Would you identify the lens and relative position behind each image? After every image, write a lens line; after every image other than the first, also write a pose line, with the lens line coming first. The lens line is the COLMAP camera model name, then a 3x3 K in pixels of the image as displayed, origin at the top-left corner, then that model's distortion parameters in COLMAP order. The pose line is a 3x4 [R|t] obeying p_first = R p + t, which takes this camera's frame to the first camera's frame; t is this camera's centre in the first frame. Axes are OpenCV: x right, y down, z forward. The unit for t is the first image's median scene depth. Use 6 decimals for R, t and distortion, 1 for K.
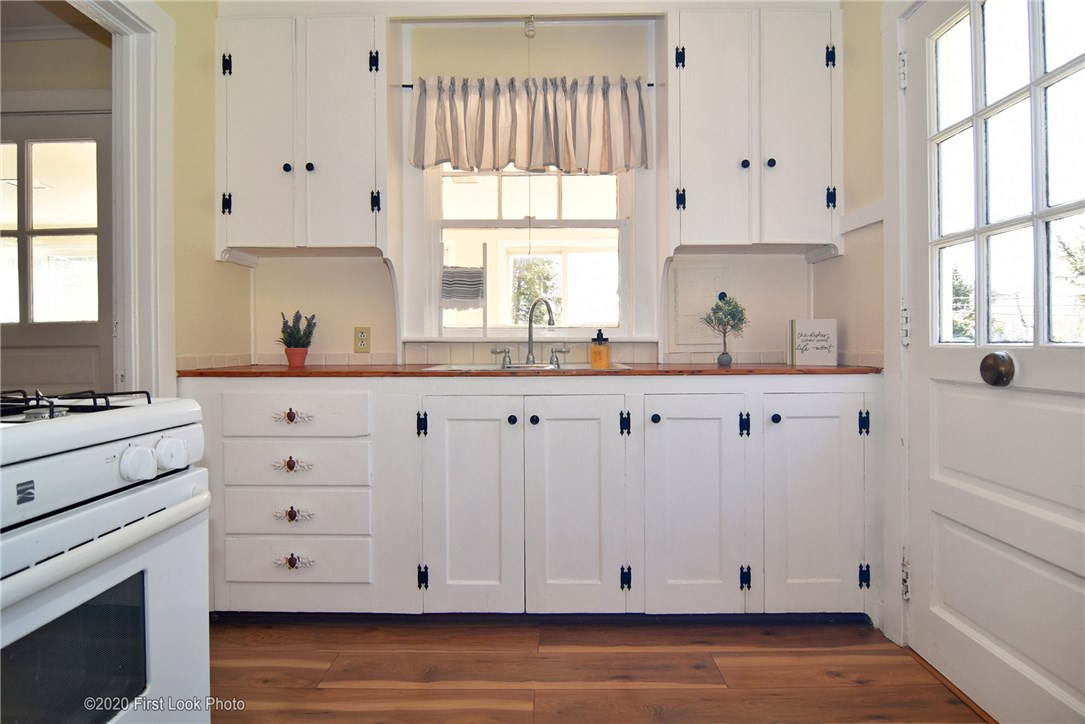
lens RADIAL K [[584.6, 0, 543.6], [0, 584.6, 354.0], [0, 0, 1]] dist [-0.001714, -0.013730]
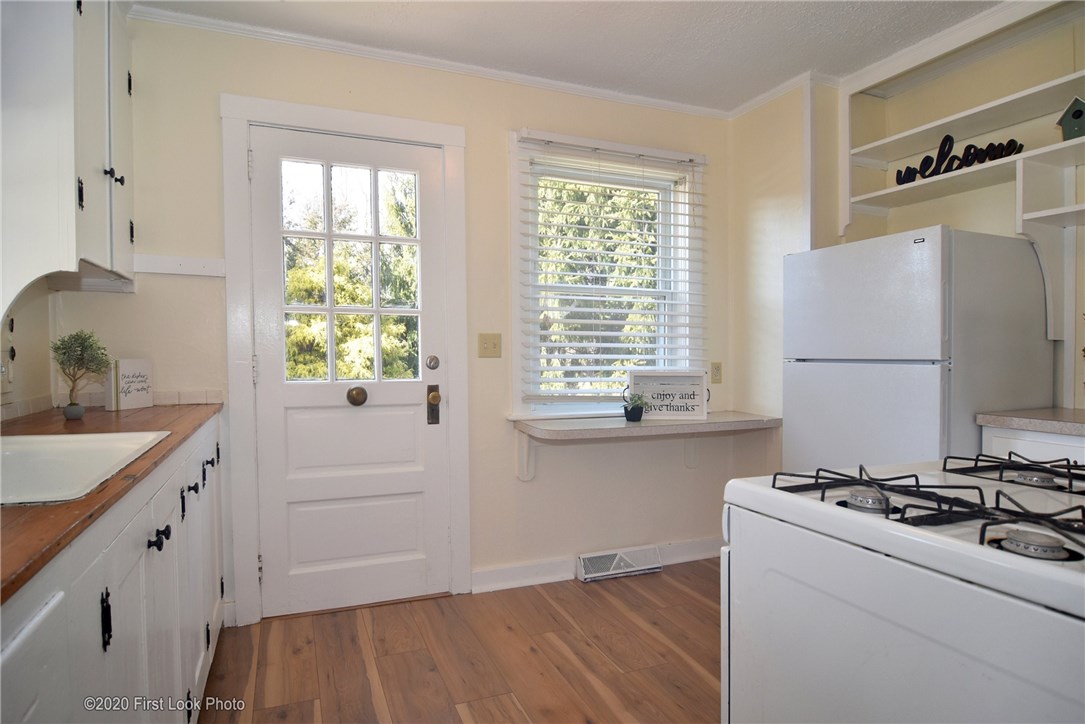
lens RADIAL K [[597.6, 0, 503.2], [0, 597.6, 360.1], [0, 0, 1]] dist [-0.003893, -0.011845]
pose [[-0.361782, -0.007315, 0.932234, -0.638062], [0.017008, 0.999751, 0.014445, -0.061245], [-0.932108, 0.021081, -0.361568, 0.789788]]
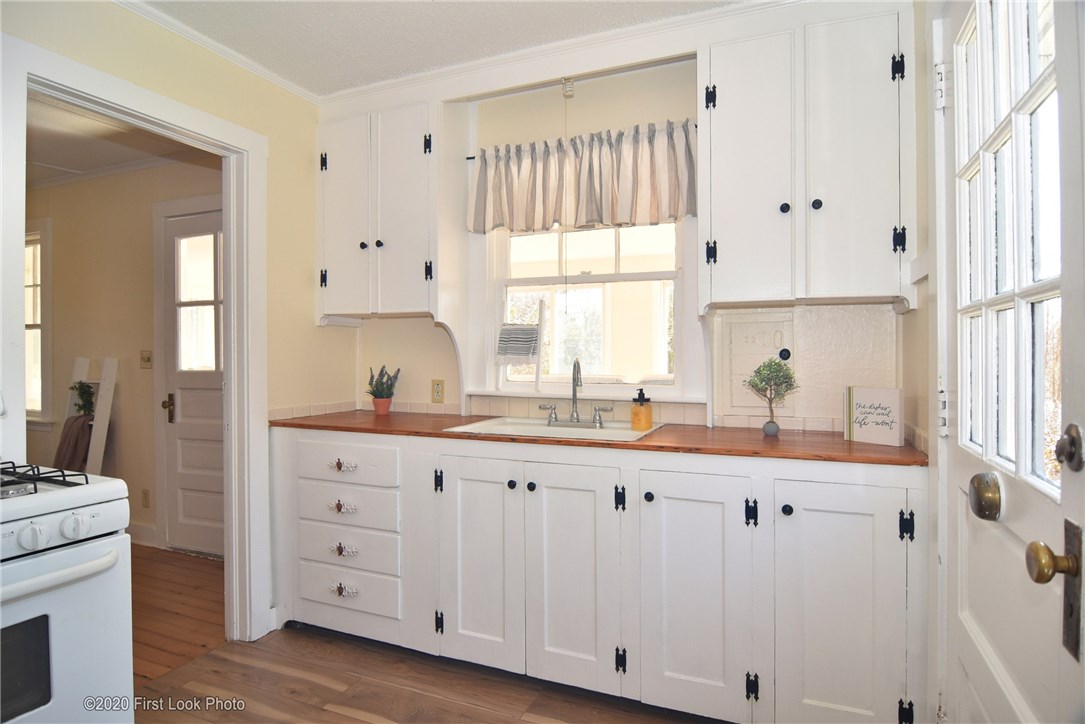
lens RADIAL K [[577.2, 0, 571.4], [0, 577.2, 364.4], [0, 0, 1]] dist [-0.003447, -0.010779]
pose [[0.931765, 0.011606, -0.362875, 0.357434], [-0.012543, 0.999921, -0.000224, -0.086778], [0.362844, 0.004760, 0.931838, 0.083228]]
